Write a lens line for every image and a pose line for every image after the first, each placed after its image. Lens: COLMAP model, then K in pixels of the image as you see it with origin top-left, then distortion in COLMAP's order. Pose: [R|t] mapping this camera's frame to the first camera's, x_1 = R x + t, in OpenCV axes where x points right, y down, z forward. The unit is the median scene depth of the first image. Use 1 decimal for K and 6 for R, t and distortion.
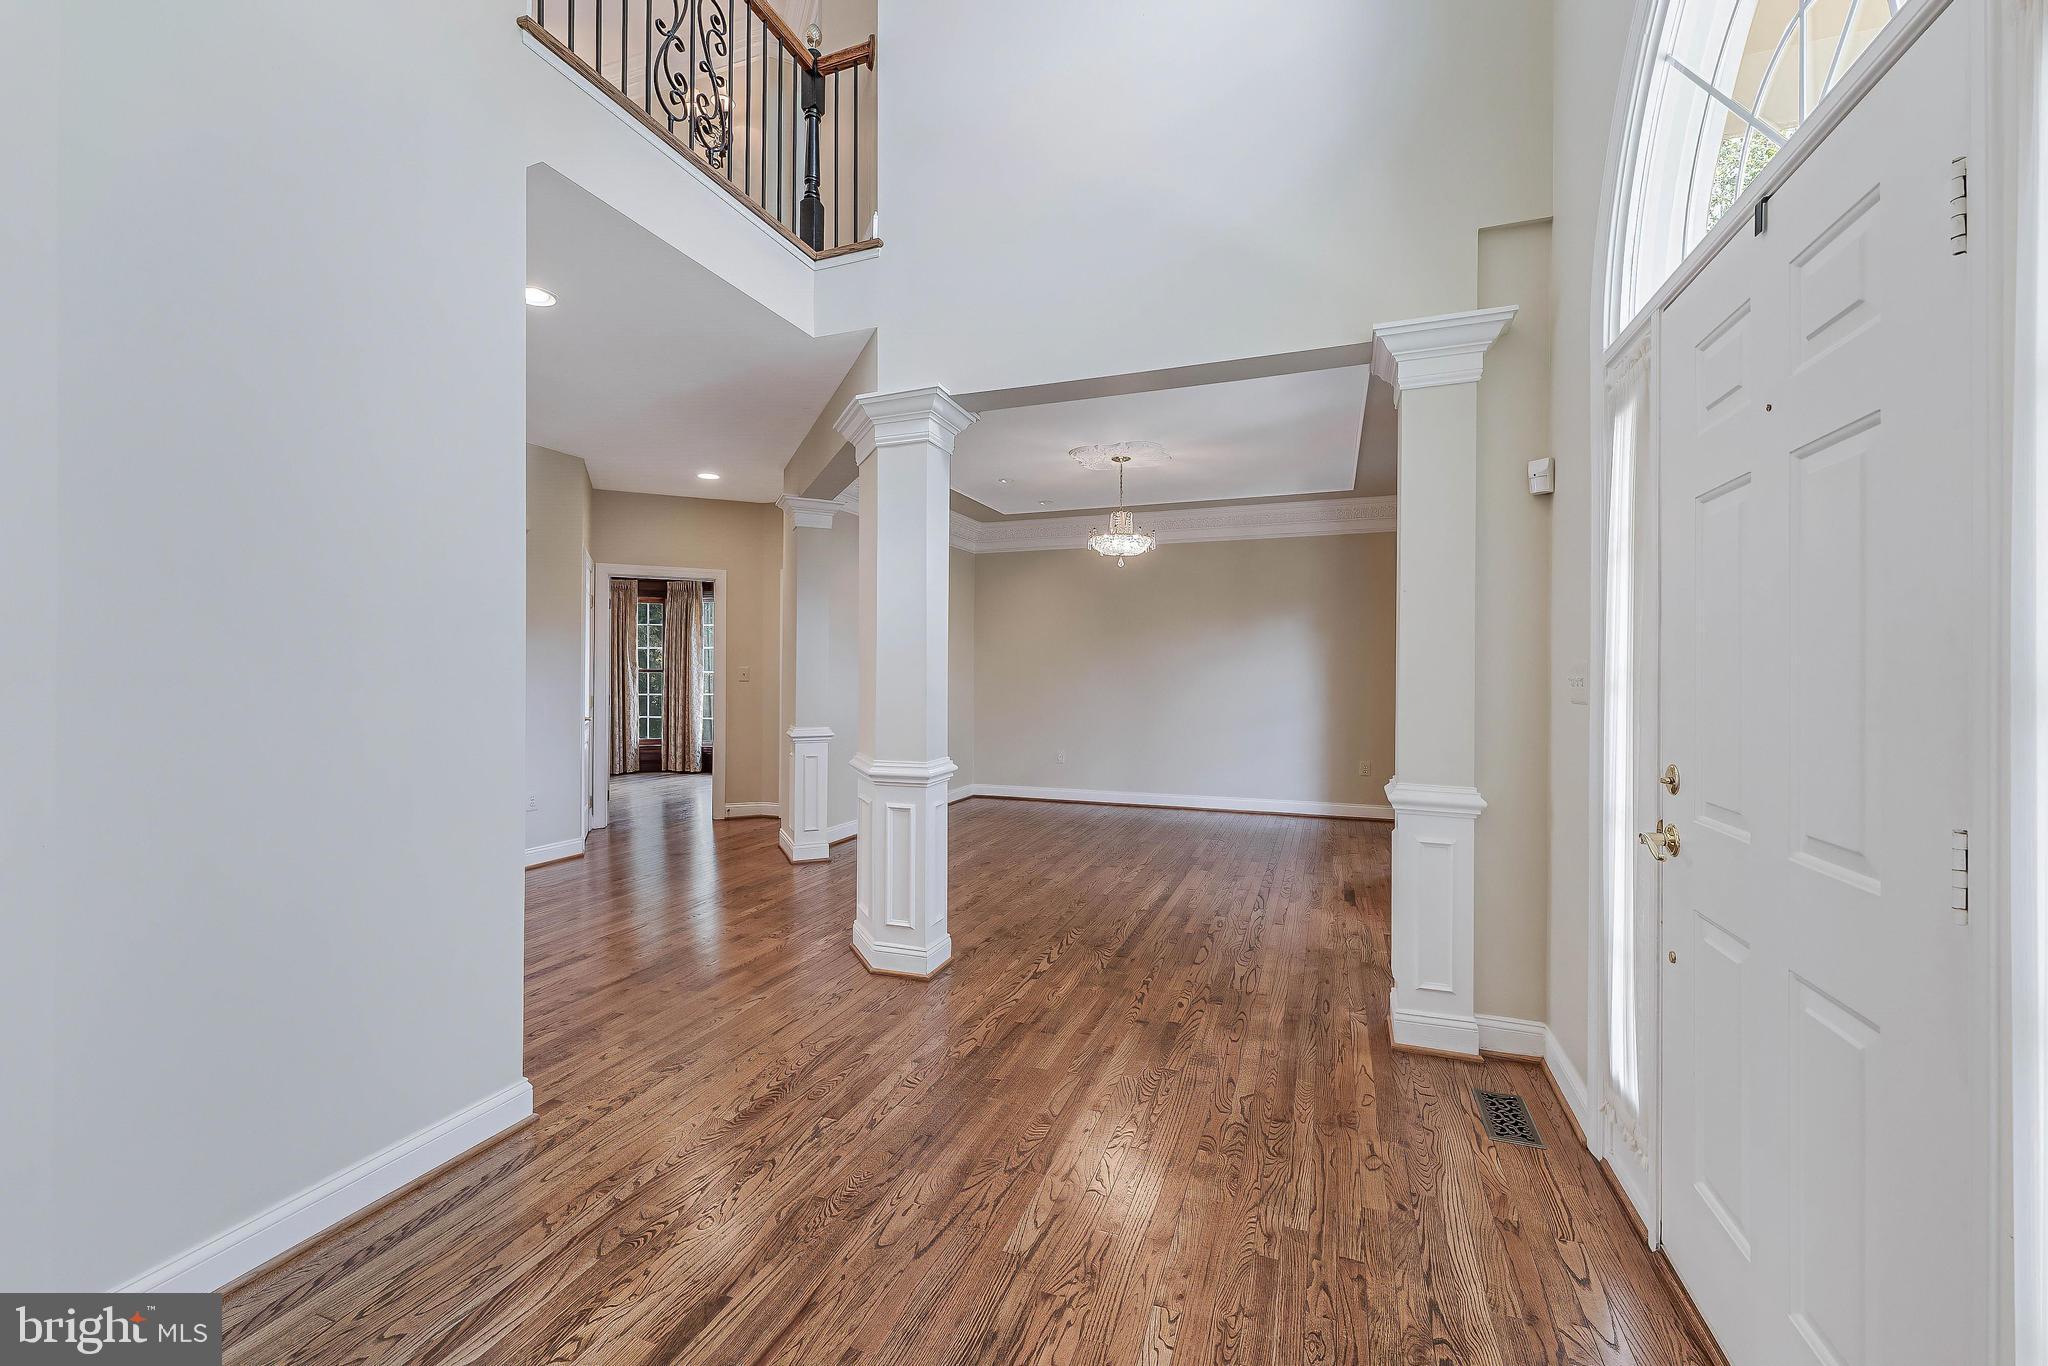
lens RADIAL K [[822.1, 0, 1029.6], [0, 822.1, 670.0], [0, 0, 1]] dist [0.001596, -0.001468]
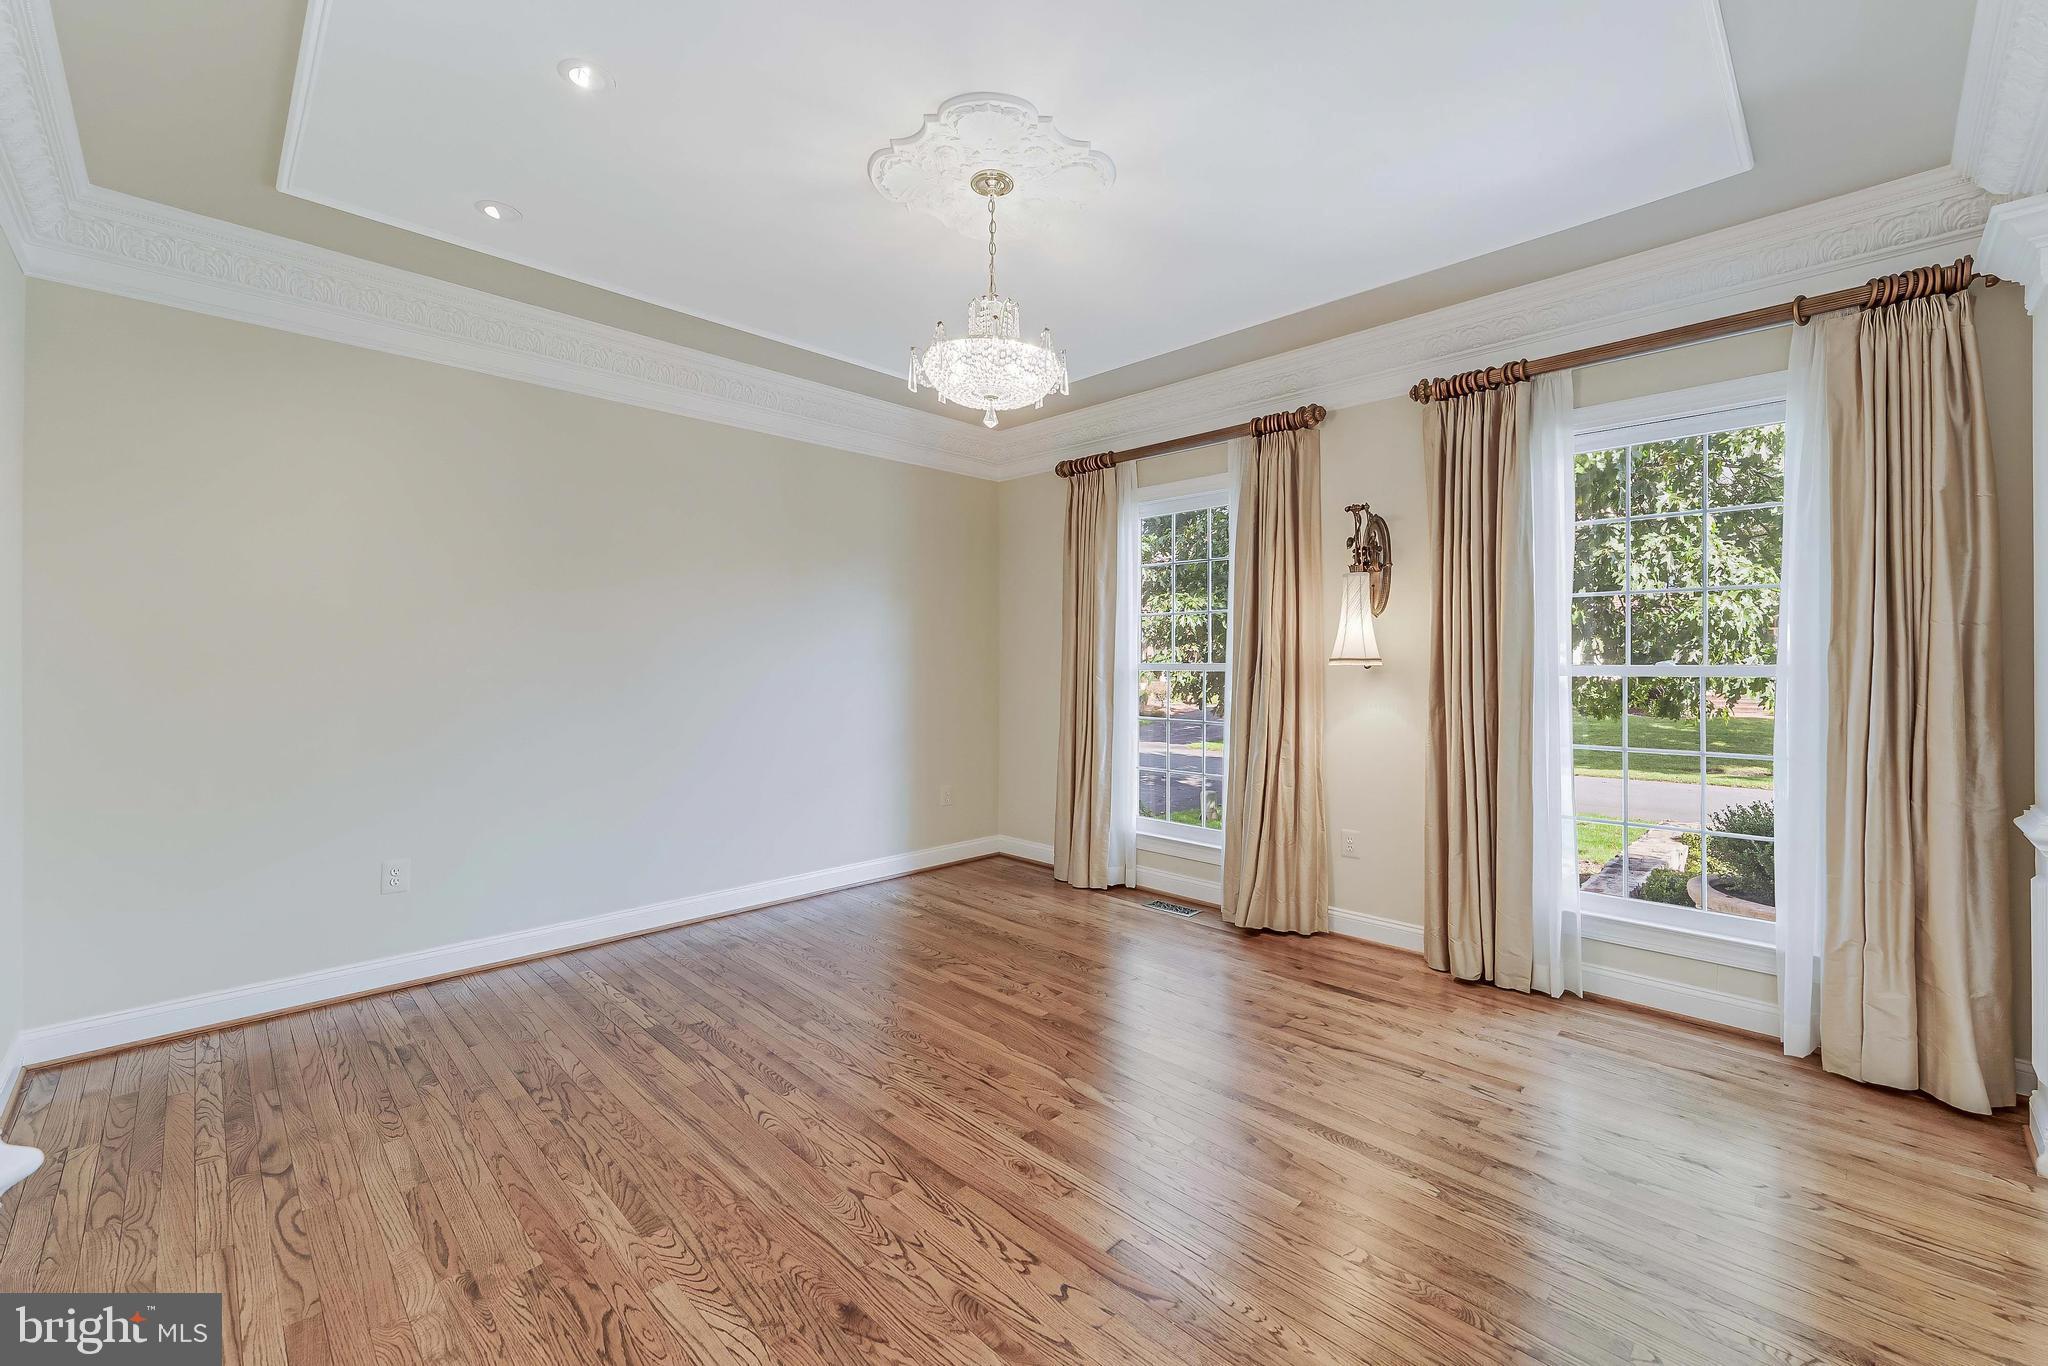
lens RADIAL K [[822.1, 0, 1032.6], [0, 822.1, 669.9], [0, 0, 1]] dist [0.001596, -0.001468]
pose [[0.414781, -0.009497, 0.909872, -0.505275], [-0.001648, 0.999936, 0.011188, -0.000886], [-0.909920, -0.006141, 0.414738, 1.405181]]
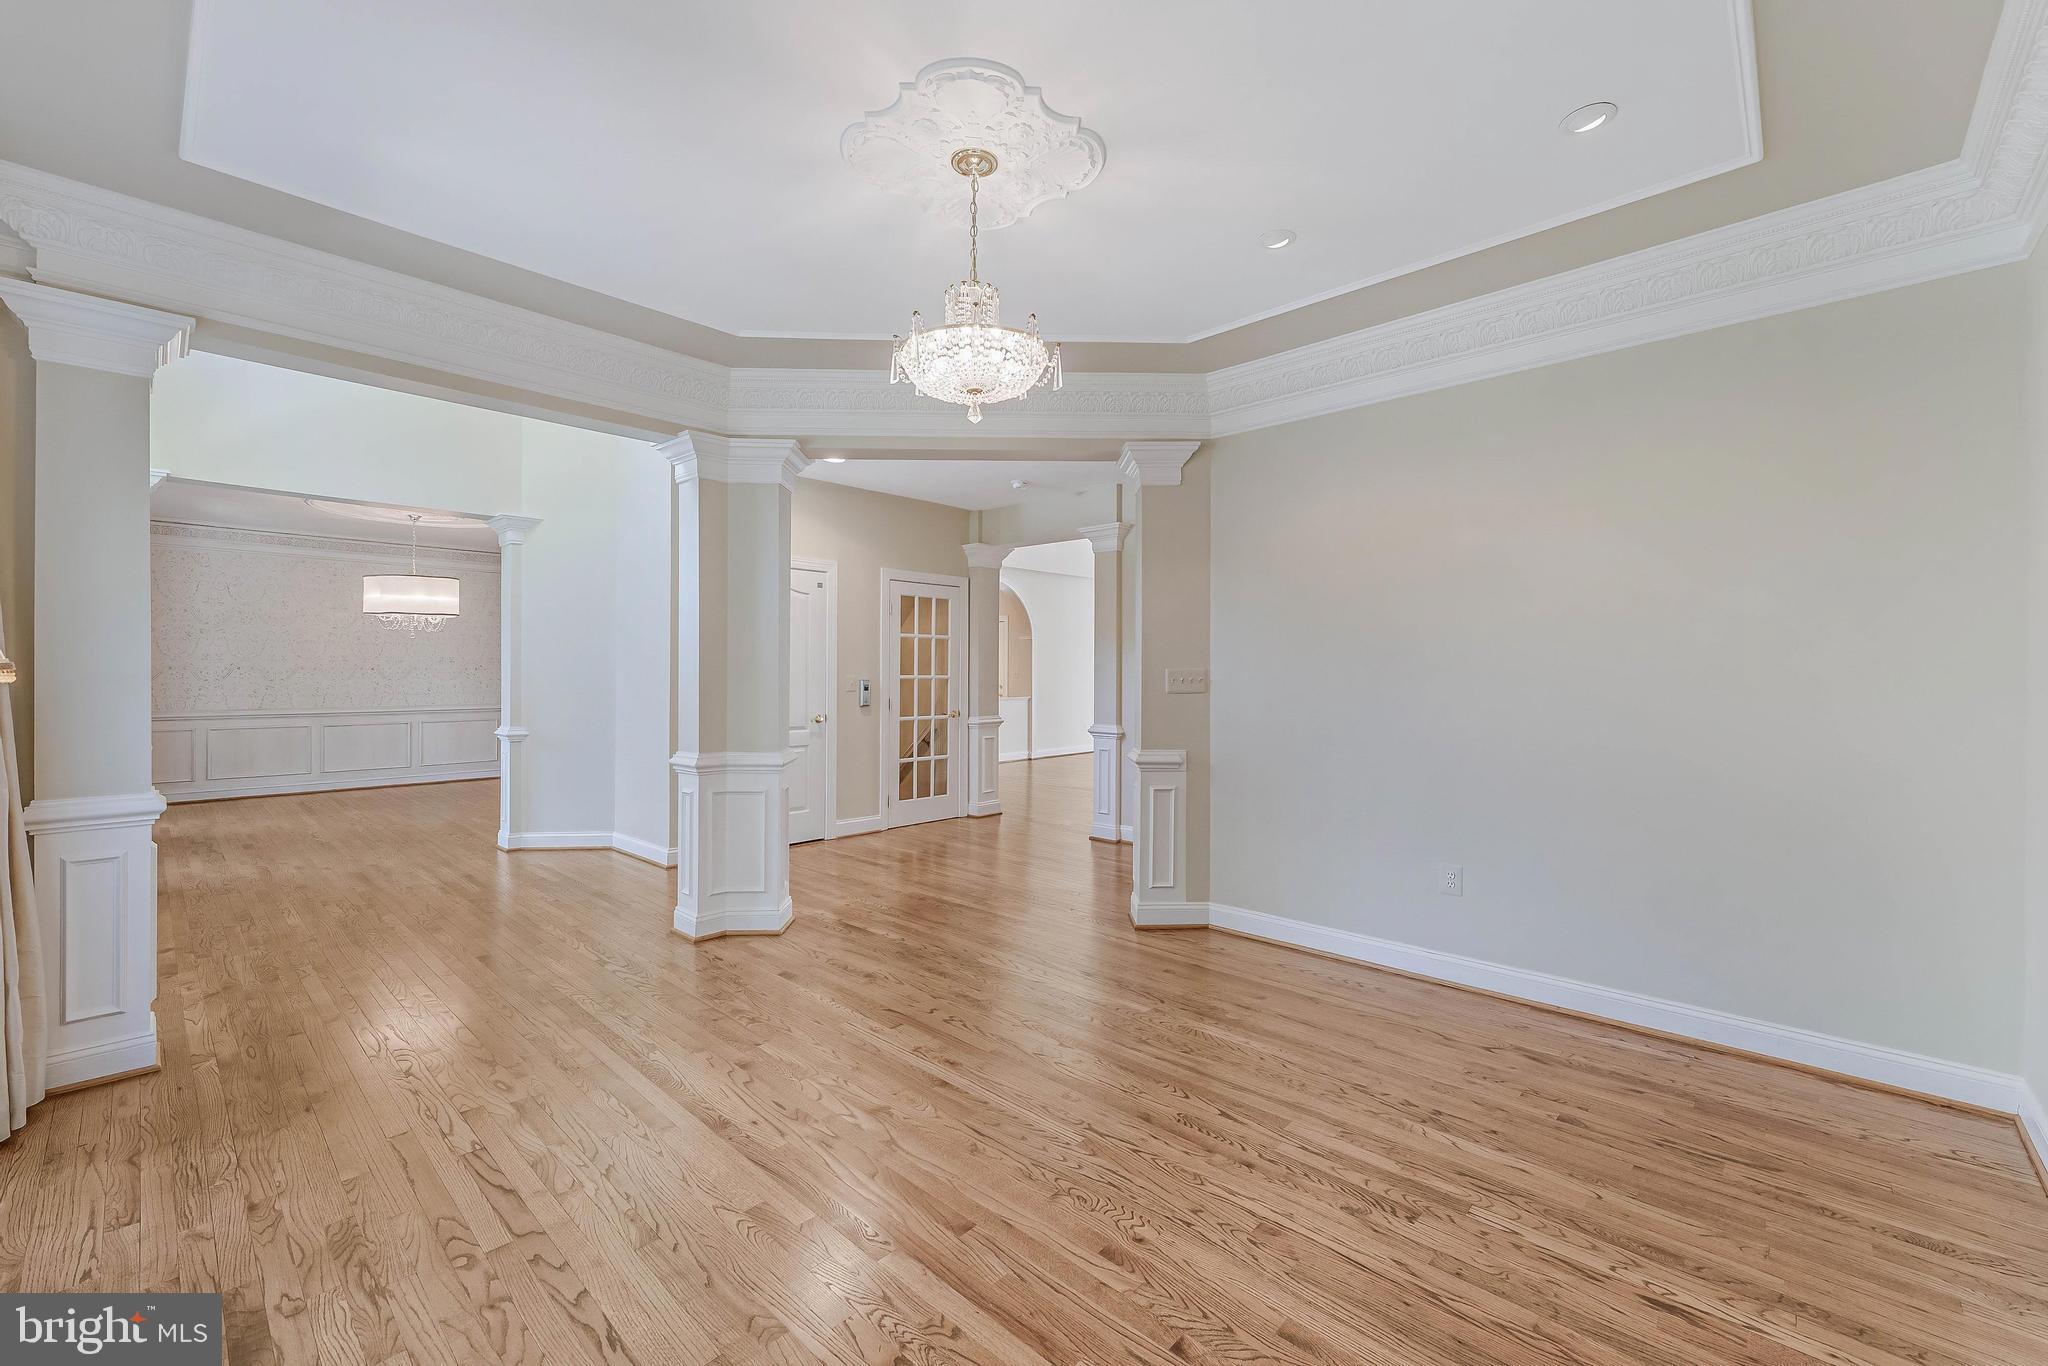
lens RADIAL K [[822.1, 0, 1033.6], [0, 822.1, 677.3], [0, 0, 1]] dist [0.001596, -0.001468]
pose [[-0.388075, -0.001527, -0.921626, 0.845419], [-0.000755, 0.999999, -0.001339, 0.001825], [0.921627, 0.000177, -0.388076, 2.099494]]
